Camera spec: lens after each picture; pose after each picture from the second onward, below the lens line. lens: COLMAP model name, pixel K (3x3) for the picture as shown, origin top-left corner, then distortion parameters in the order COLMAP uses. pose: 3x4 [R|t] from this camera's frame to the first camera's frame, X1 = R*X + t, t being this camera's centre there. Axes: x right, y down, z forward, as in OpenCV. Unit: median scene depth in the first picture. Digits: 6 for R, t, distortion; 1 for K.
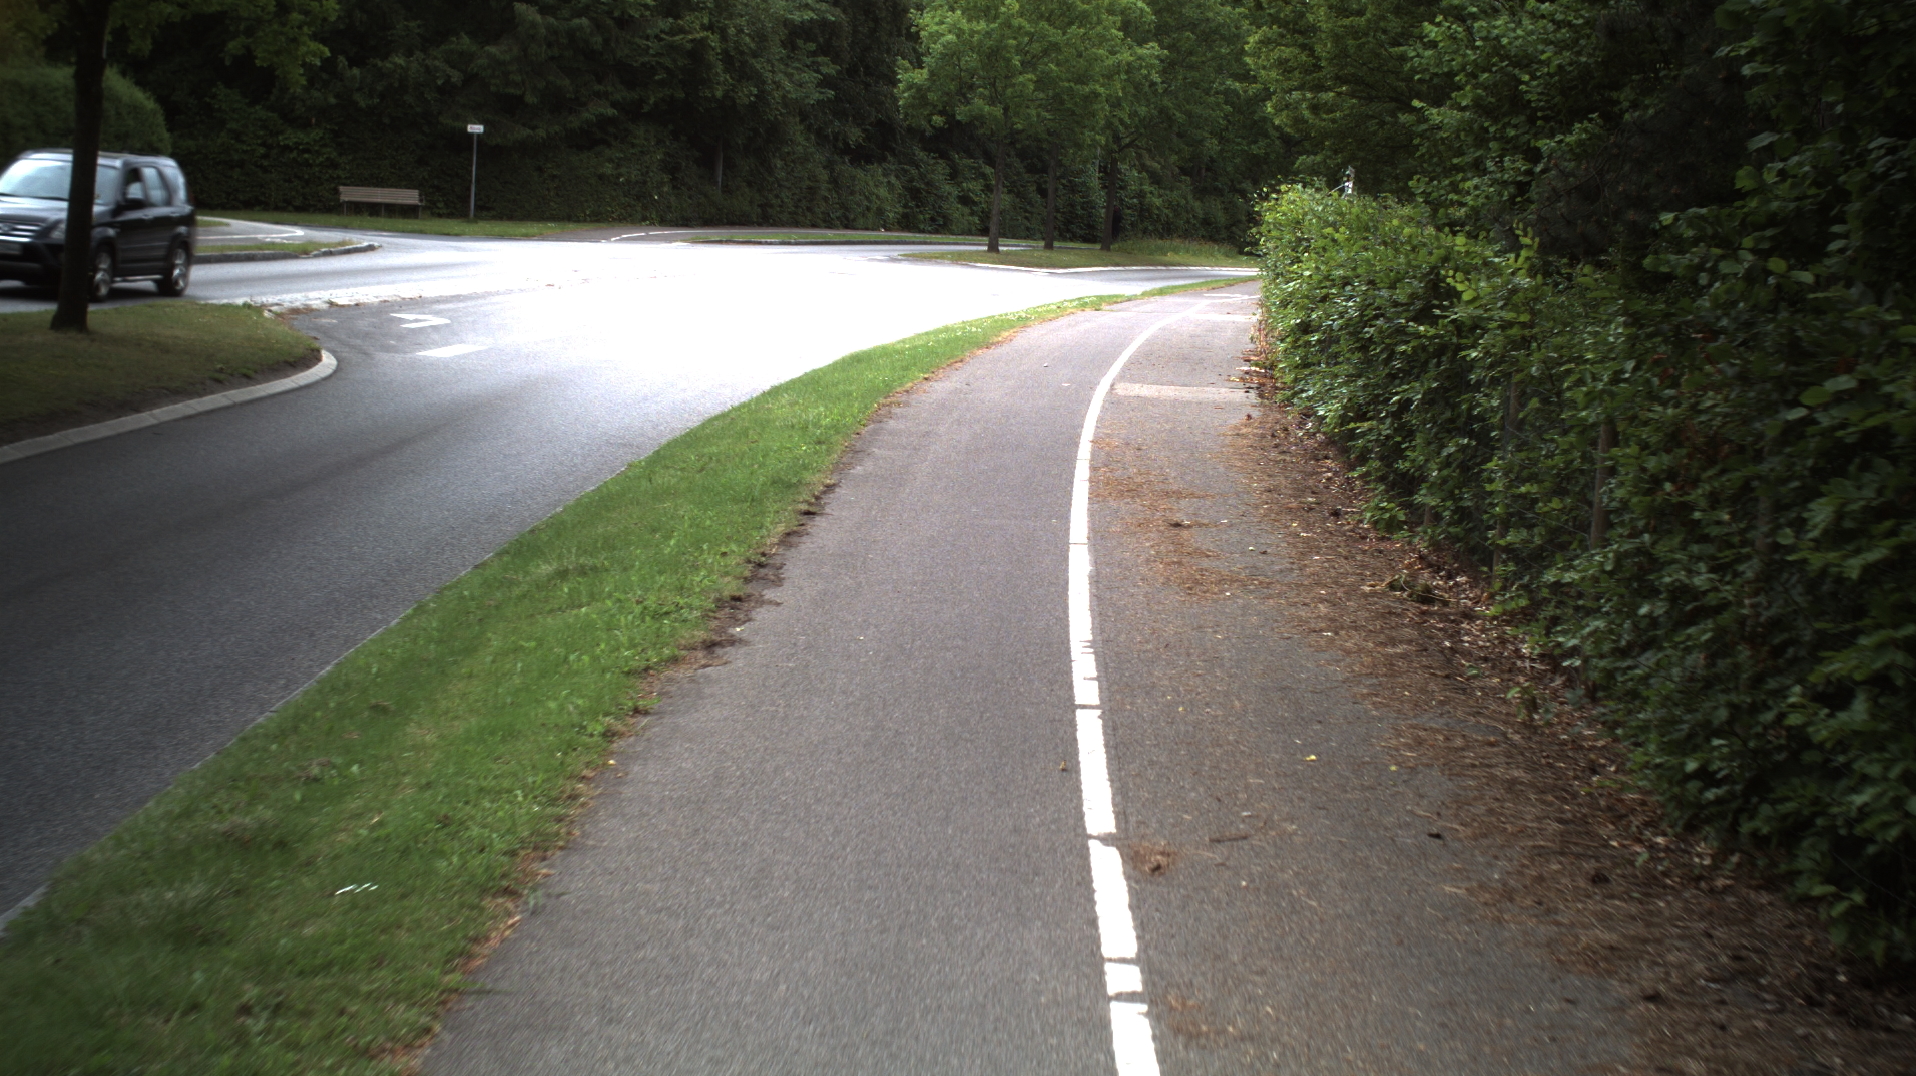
lens RADIAL K [[3706.9, 0, 958.0], [0, 3706.9, 538.0], [0, 0, 1]] dist [-0.232396, 0.099710]
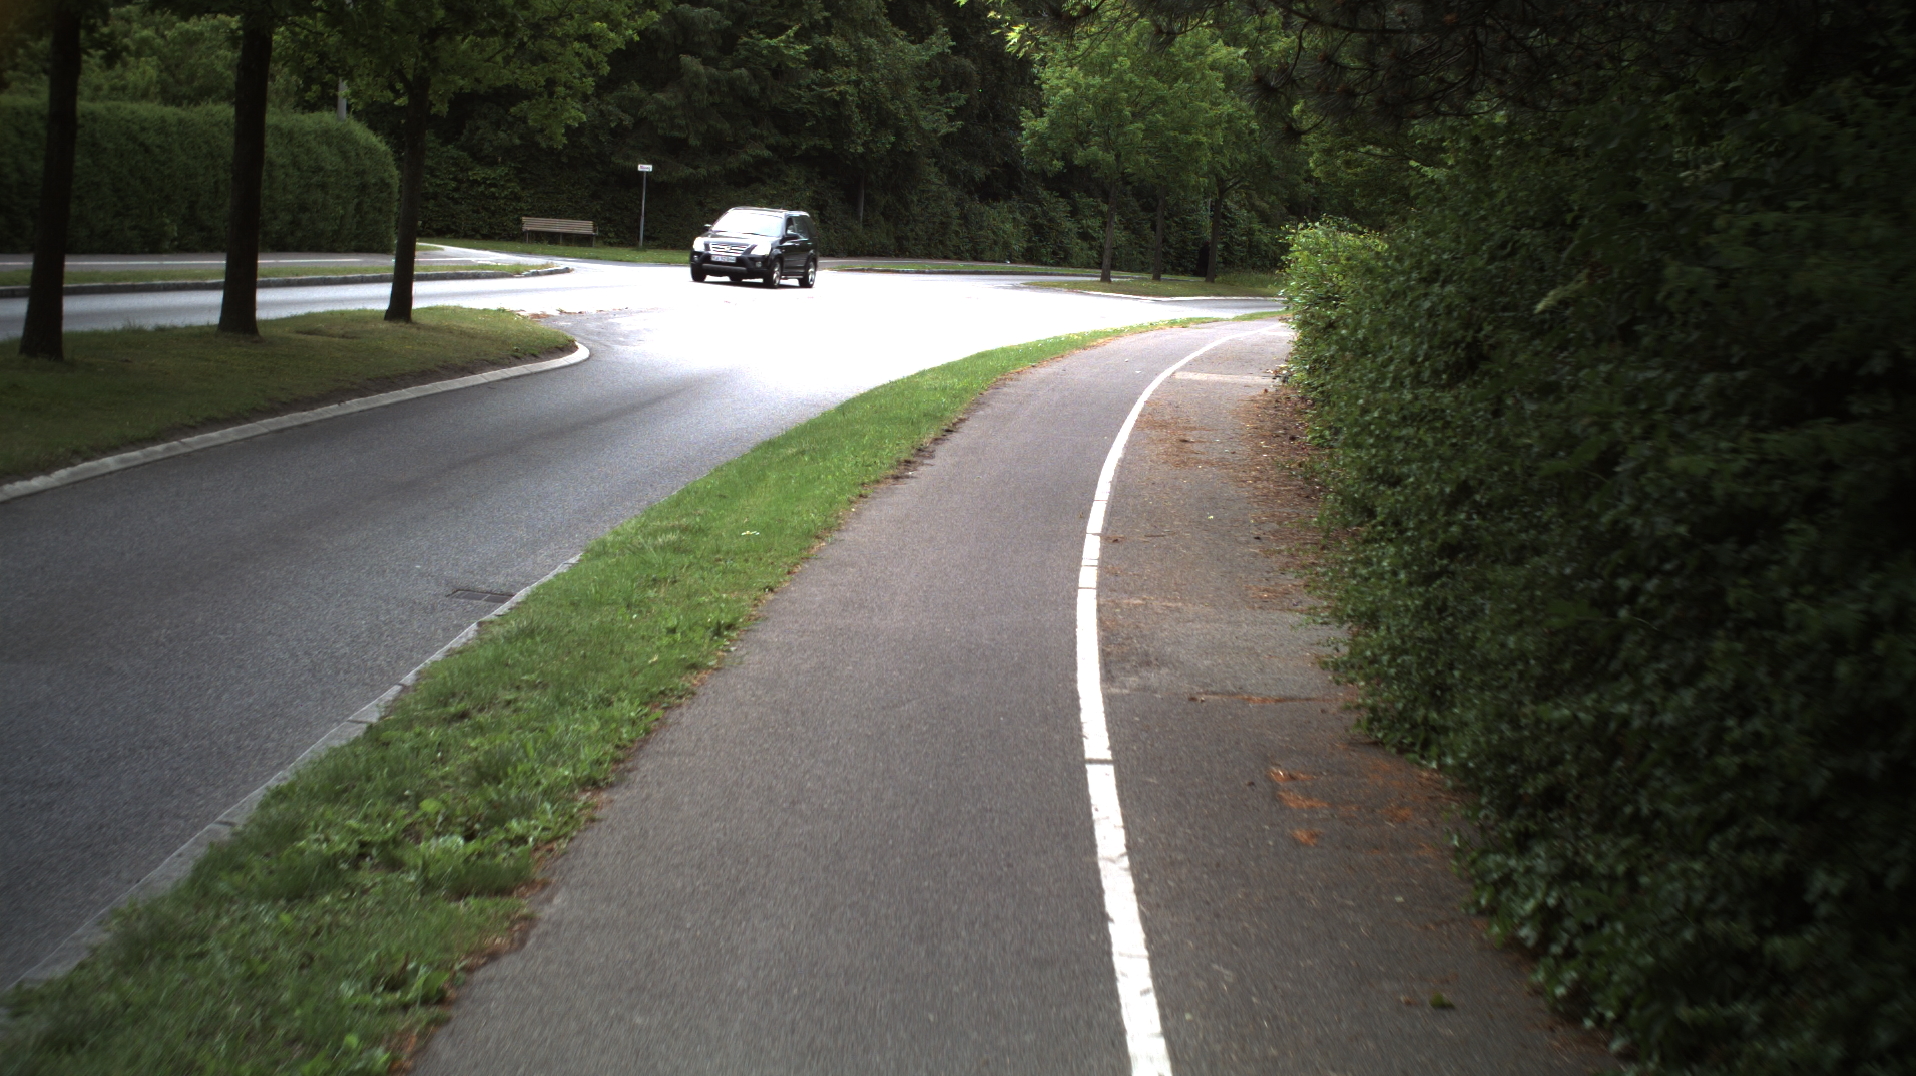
lens RADIAL K [[3706.9, 0, 958.0], [0, 3706.9, 538.0], [0, 0, 1]] dist [-0.232396, 0.099710]
pose [[0.999362, 0.011329, -0.033868, 0.003627], [-0.011658, 0.999887, -0.009531, 0.011350], [0.033756, 0.009920, 0.999381, -0.119020]]
